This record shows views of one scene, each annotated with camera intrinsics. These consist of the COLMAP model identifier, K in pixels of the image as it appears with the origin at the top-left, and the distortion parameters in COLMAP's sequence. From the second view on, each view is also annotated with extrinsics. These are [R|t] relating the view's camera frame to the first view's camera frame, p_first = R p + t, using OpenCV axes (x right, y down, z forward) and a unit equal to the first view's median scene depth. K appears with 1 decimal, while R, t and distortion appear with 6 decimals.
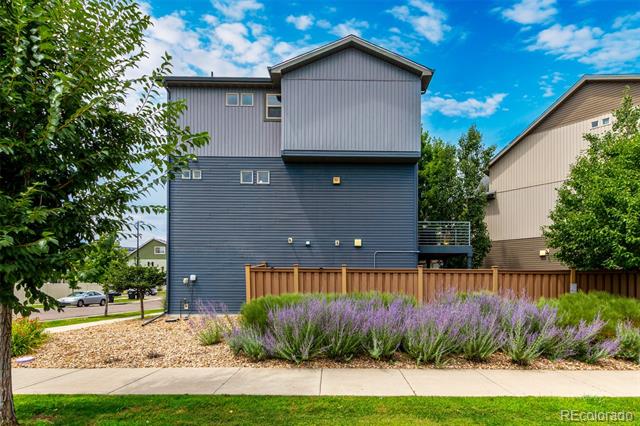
lens RADIAL K [[320.7, 0, 319.2], [0, 320.7, 219.7], [0, 0, 1]] dist [0.002353, 0.000321]
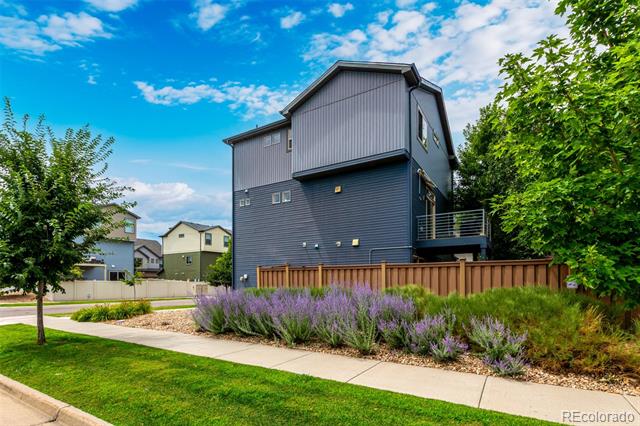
lens RADIAL K [[304.0, 0, 320.0], [0, 304.0, 213.0], [0, 0, 1]] dist [0.001279, -0.000040]
pose [[0.845766, -0.125131, -0.518673, 0.572383], [0.116593, 0.991961, -0.049193, 0.008277], [0.520659, -0.018868, 0.853556, 0.032104]]
